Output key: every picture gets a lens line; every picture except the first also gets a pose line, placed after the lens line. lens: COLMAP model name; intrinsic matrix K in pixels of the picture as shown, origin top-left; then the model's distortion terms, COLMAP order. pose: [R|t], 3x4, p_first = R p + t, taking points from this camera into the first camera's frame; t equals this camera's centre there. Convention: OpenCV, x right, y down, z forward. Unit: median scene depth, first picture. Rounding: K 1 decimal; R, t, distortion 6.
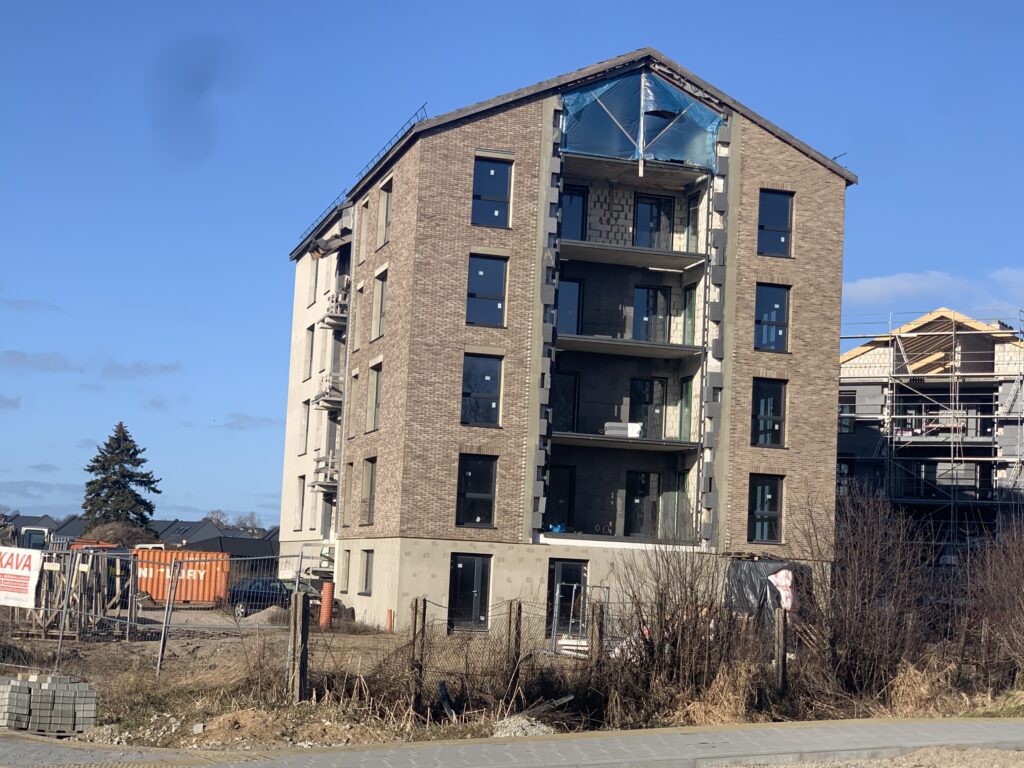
lens RADIAL K [[1874.5, 0, 512.0], [0, 1874.5, 384.0], [0, 0, 1]] dist [-0.074588, 0.025255]
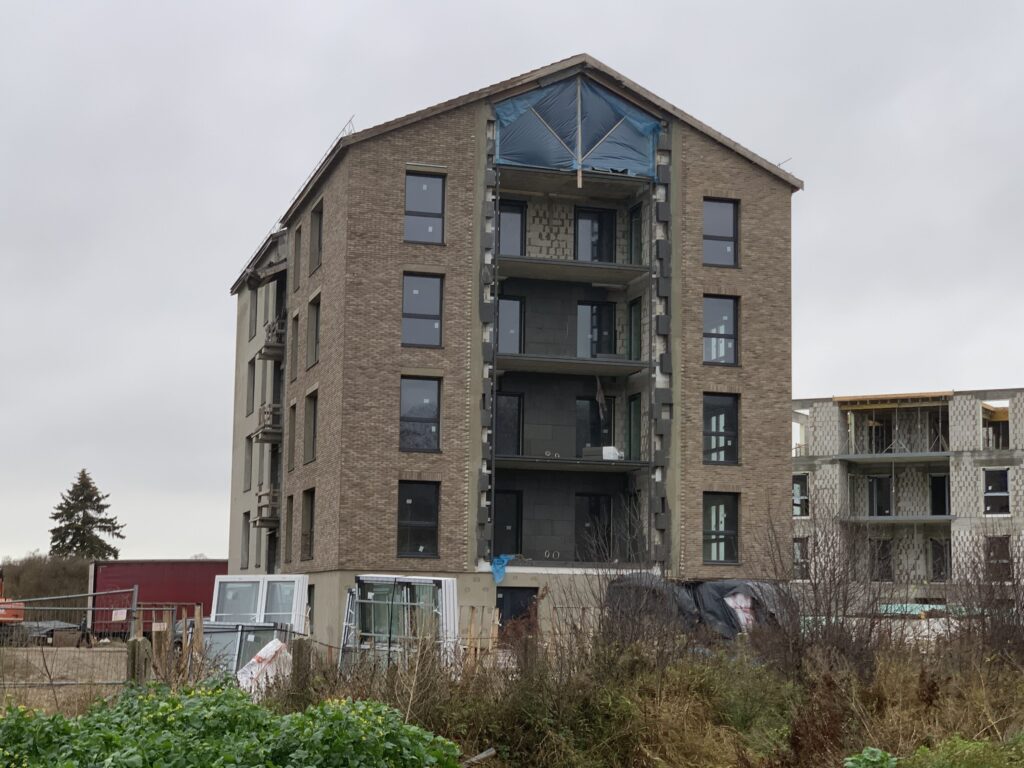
lens RADIAL K [[1753.6, 0, 512.0], [0, 1753.6, 384.0], [0, 0, 1]] dist [-0.034598, -0.015941]
pose [[0.999284, -0.032328, 0.019657, 0.012777], [0.032805, 0.999163, -0.024456, 0.011073], [-0.018850, 0.025083, 0.999508, 0.099099]]
